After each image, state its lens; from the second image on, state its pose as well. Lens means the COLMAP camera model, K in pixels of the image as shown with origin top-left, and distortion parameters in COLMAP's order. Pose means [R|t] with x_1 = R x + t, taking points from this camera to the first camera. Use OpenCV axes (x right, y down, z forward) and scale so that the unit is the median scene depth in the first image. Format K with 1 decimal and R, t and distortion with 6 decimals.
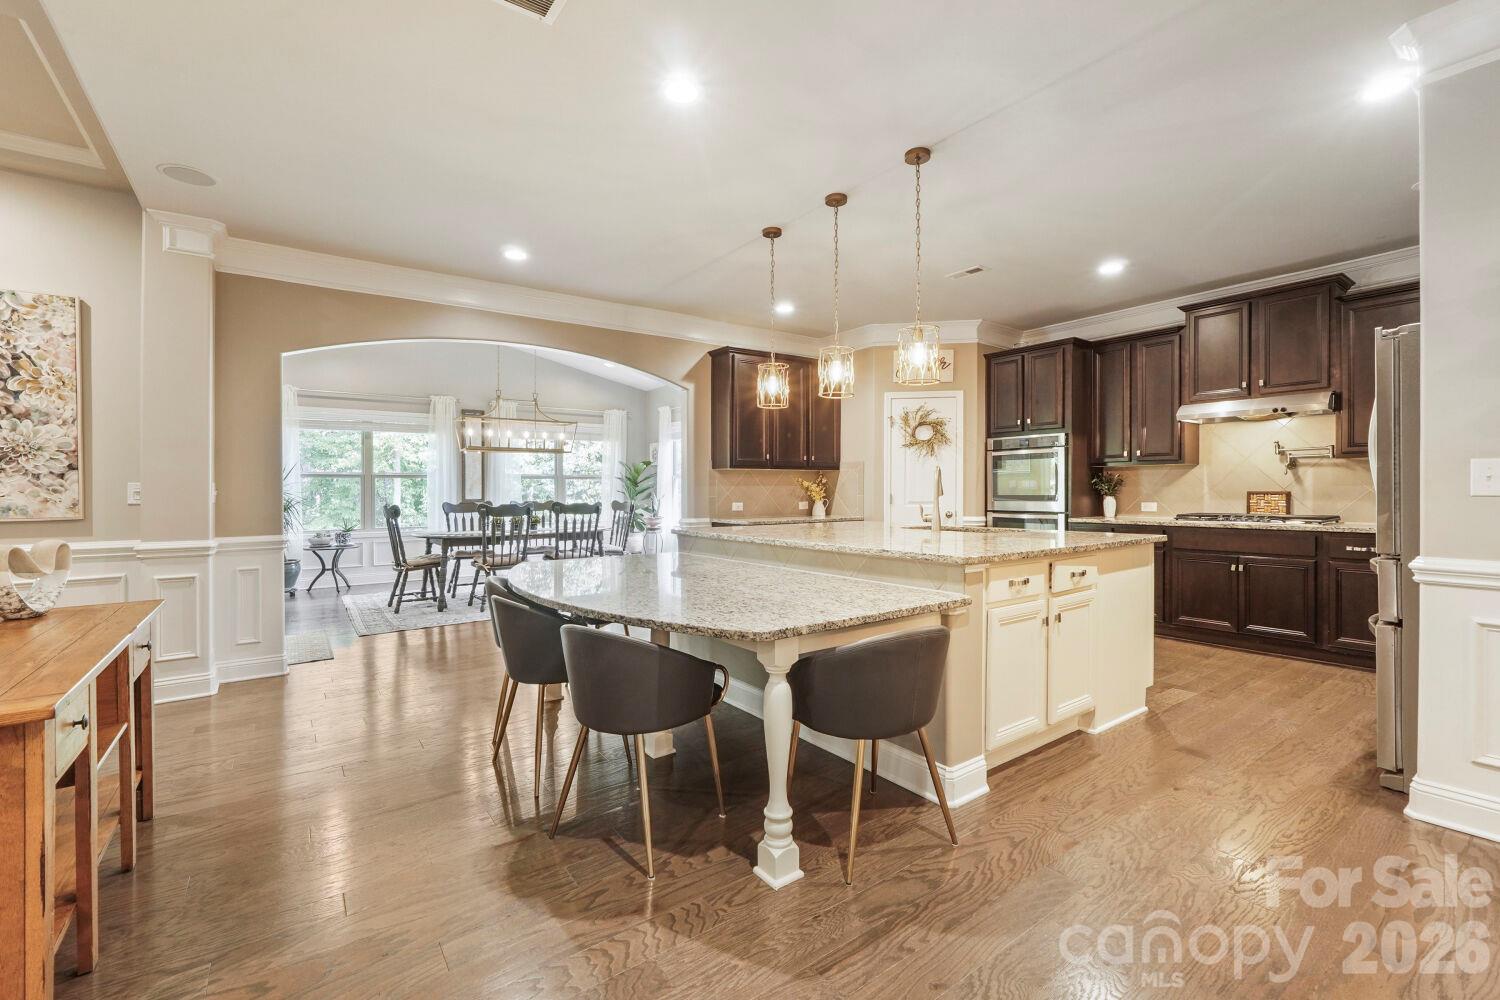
lens RADIAL K [[632.3, 0, 750.3], [0, 632.3, 491.4], [0, 0, 1]] dist [-0.008943, 0.001472]
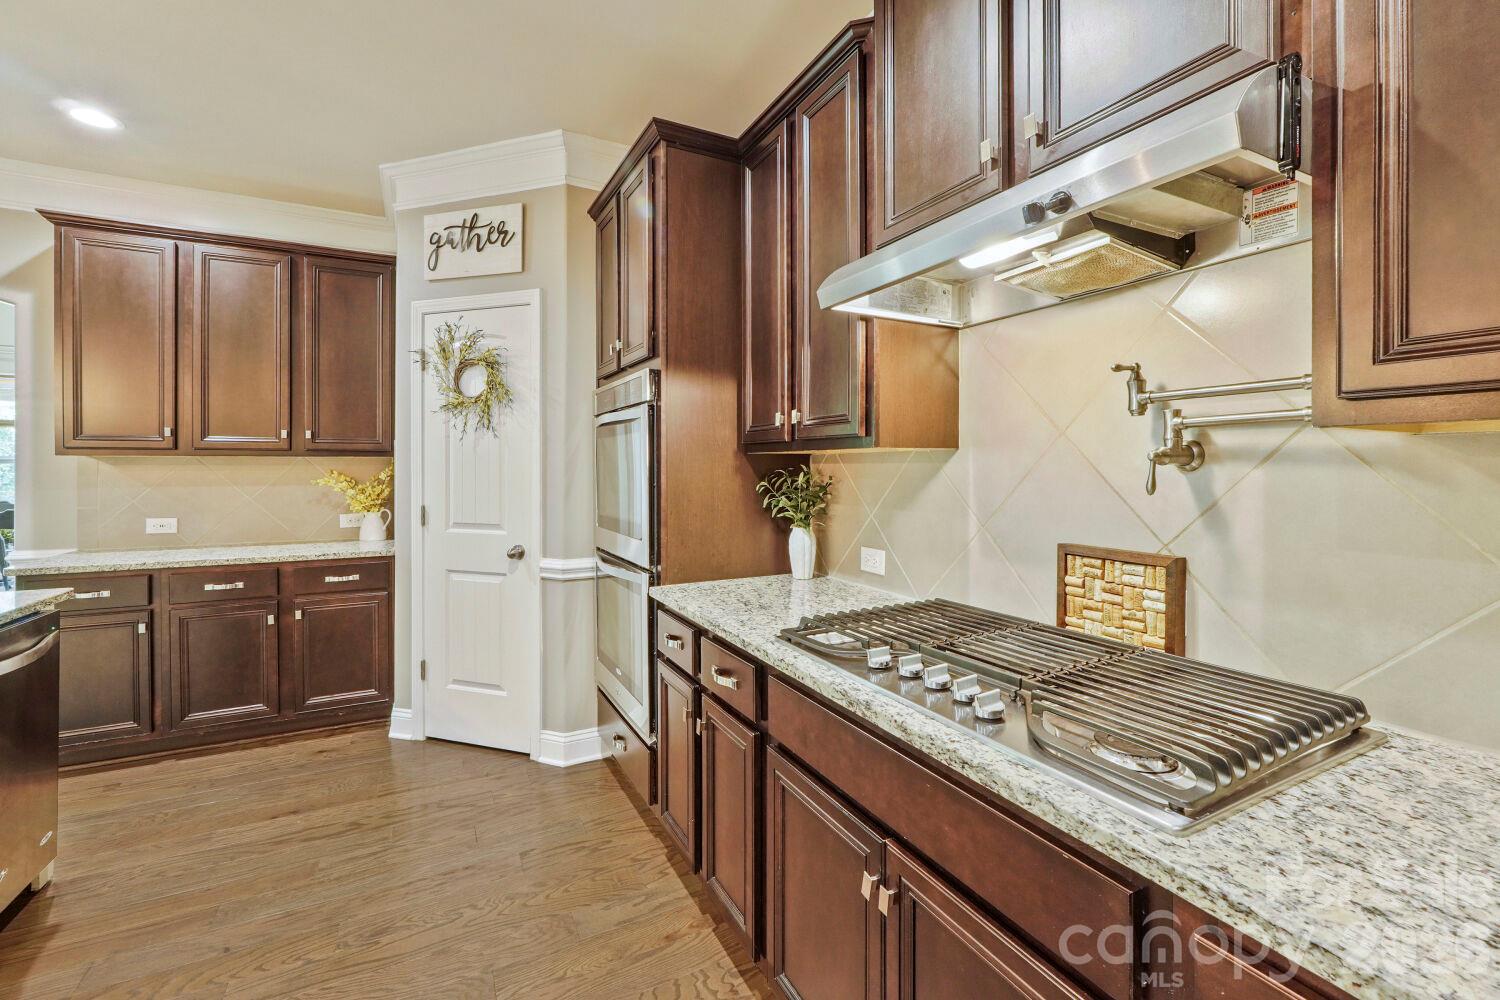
lens RADIAL K [[632.3, 0, 758.1], [0, 632.3, 468.1], [0, 0, 1]] dist [-0.008943, 0.001472]
pose [[0.989762, 0.006230, -0.142588, 0.621218], [-0.006314, 0.999980, -0.000136, -0.030457], [0.142585, 0.001035, 0.989782, 0.618979]]
